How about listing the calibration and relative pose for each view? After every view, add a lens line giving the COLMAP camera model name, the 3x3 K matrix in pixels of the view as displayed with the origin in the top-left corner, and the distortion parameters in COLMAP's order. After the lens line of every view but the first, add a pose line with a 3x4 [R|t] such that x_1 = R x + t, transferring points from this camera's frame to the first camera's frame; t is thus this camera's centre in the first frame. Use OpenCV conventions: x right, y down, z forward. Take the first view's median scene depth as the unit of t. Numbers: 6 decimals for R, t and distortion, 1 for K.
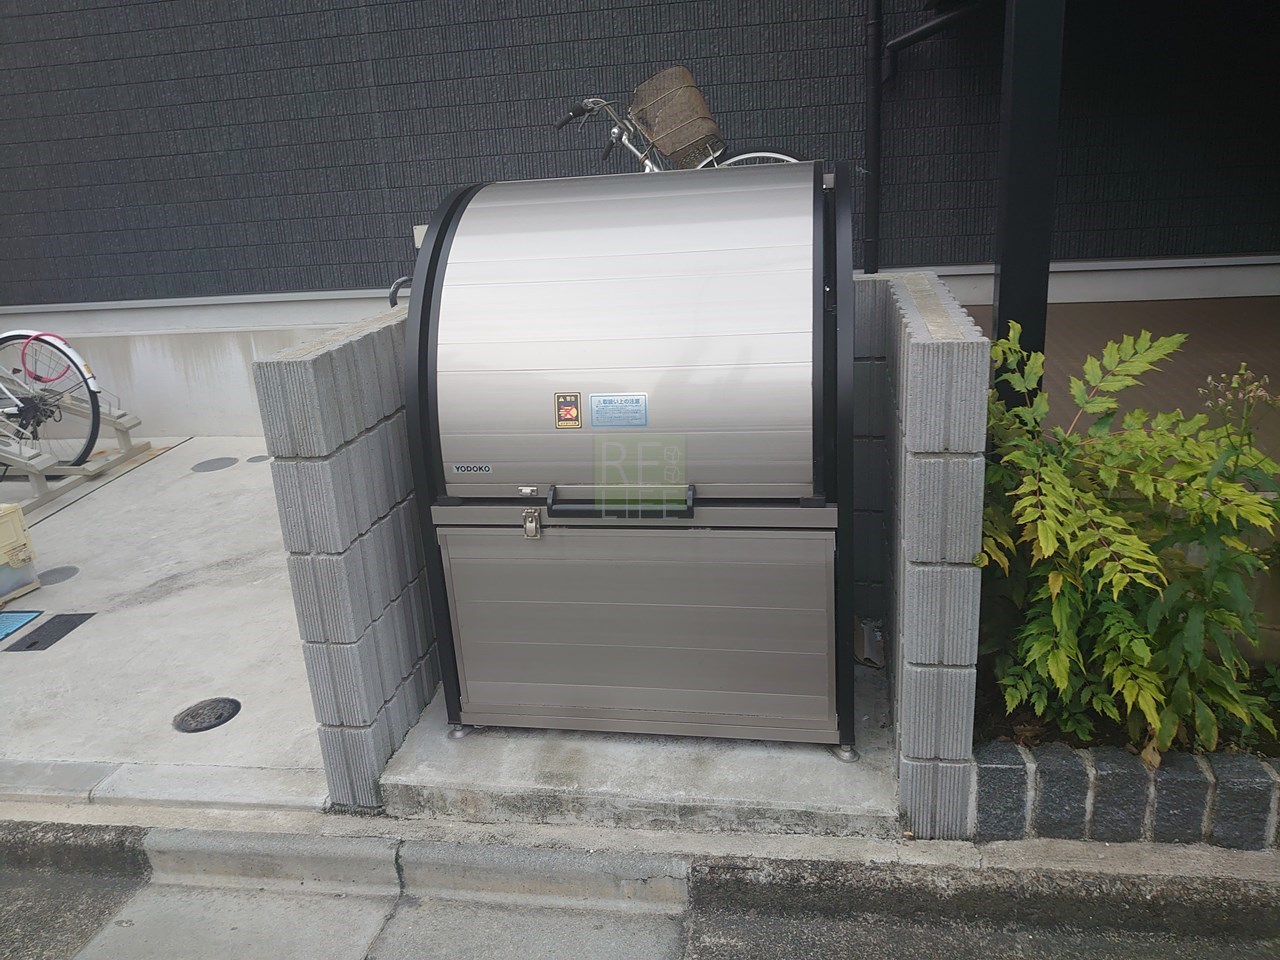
lens RADIAL K [[1024.6, 0, 640.0], [0, 1024.6, 480.0], [0, 0, 1]] dist [-0.074705, 0.051352]
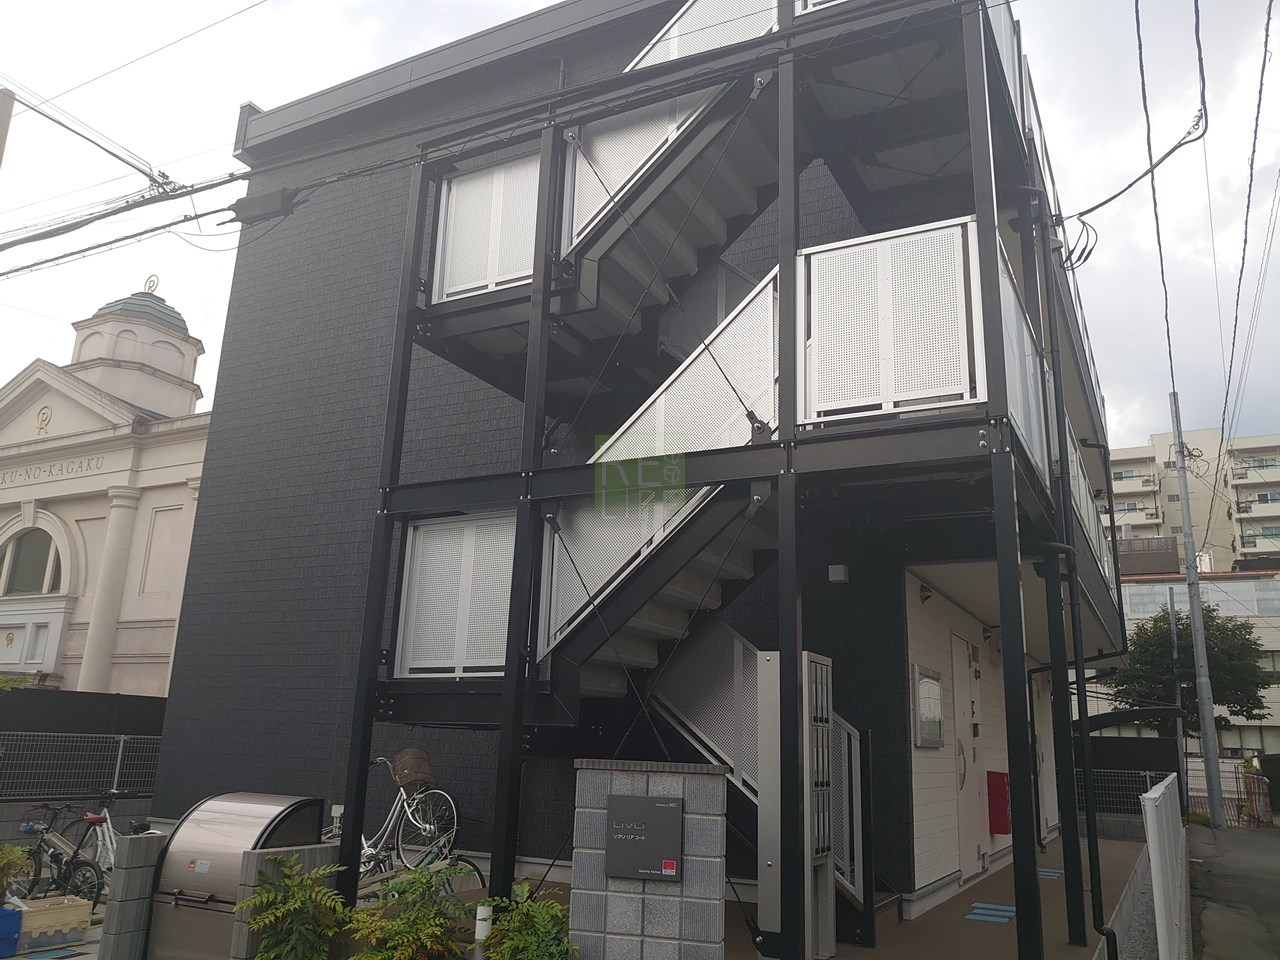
lens RADIAL K [[997.0, 0, 640.0], [0, 997.0, 480.0], [0, 0, 1]] dist [-0.058912, 0.071730]
pose [[0.947967, 0.008567, -0.318254, 1.074926], [-0.179012, 0.840992, -0.510575, 0.116539], [0.263275, 0.540979, 0.798766, -0.851342]]
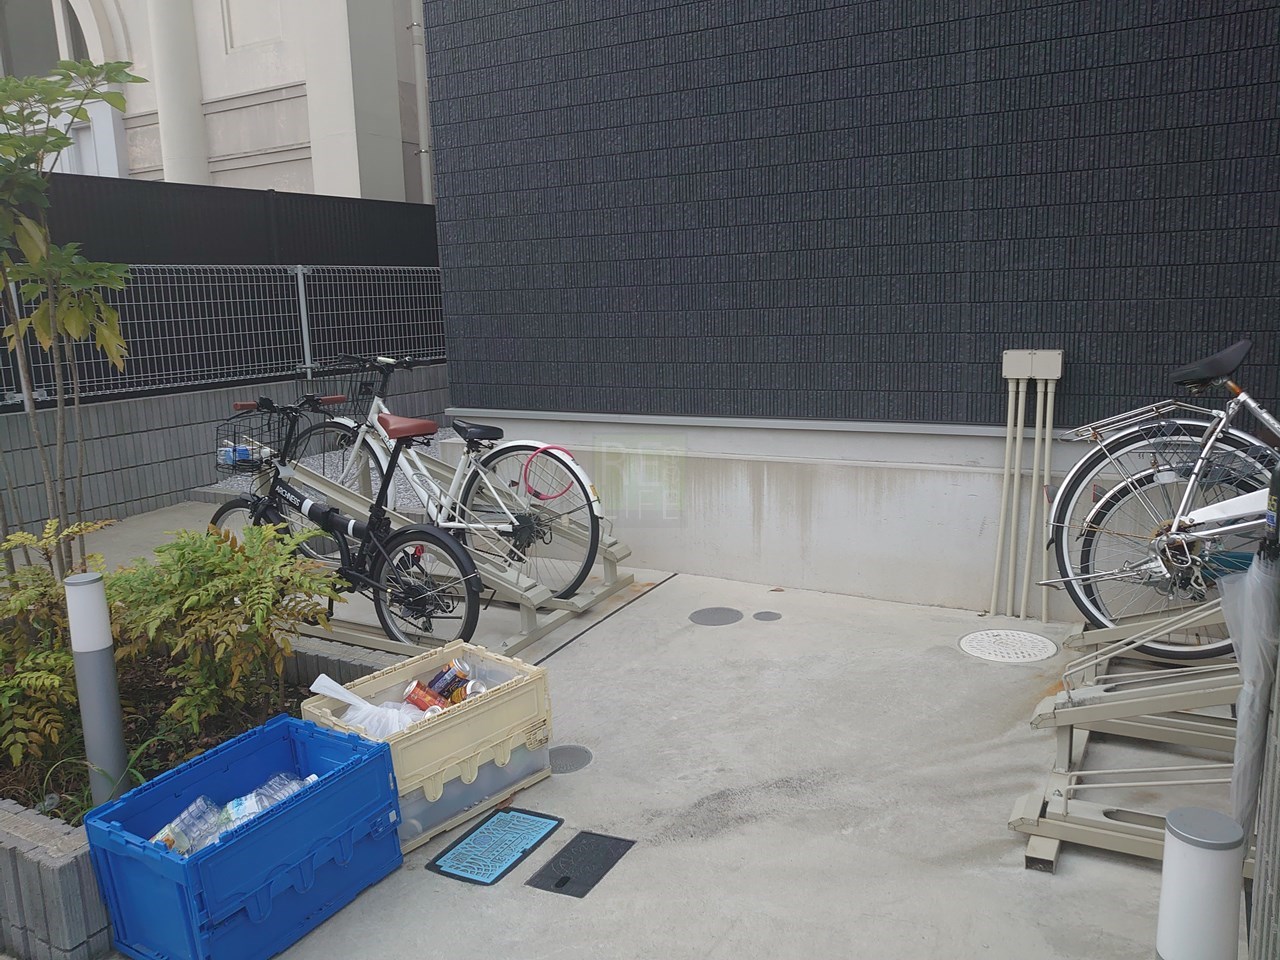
lens RADIAL K [[997.0, 0, 640.0], [0, 997.0, 480.0], [0, 0, 1]] dist [-0.058912, 0.071730]
pose [[0.941184, 0.088857, -0.326001, -0.235812], [-0.124960, 0.987935, -0.091489, -0.046556], [0.313938, 0.126845, 0.940932, 0.205840]]
